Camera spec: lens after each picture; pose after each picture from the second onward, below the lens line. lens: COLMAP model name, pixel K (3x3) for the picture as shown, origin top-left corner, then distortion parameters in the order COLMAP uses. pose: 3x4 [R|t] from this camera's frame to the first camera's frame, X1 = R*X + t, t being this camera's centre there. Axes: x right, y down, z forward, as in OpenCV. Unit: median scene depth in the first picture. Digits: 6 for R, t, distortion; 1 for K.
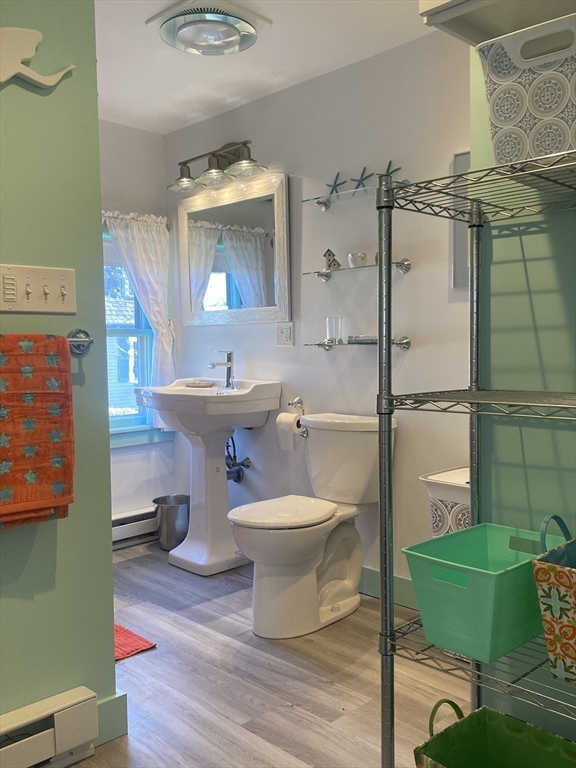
lens RADIAL K [[715.6, 0, 287.4], [0, 715.6, 383.8], [0, 0, 1]] dist [0.000744, 0.000000]
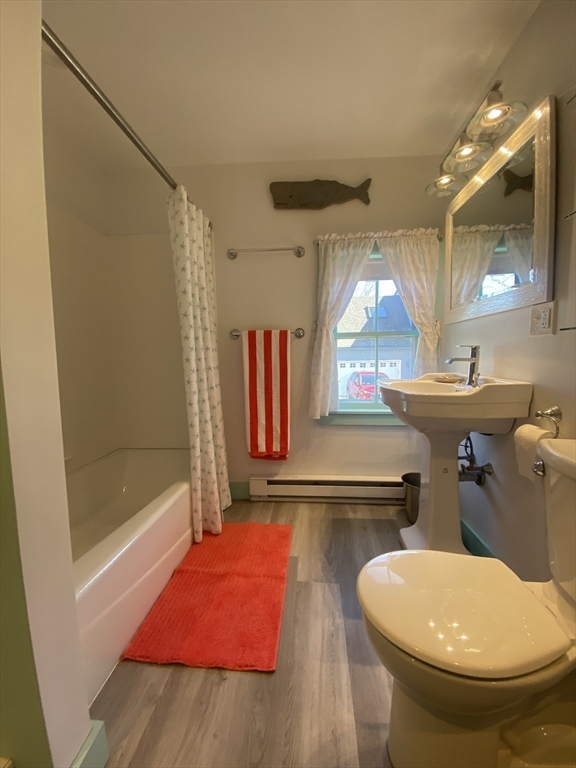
lens RADIAL K [[309.5, 0, 287.7], [0, 309.5, 382.1], [0, 0, 1]] dist [-0.012623, -0.000545]
pose [[0.648247, 0.069062, -0.758291, 0.063513], [-0.038438, 0.997577, 0.057996, -0.011853], [0.760459, -0.008449, 0.649331, 0.529511]]
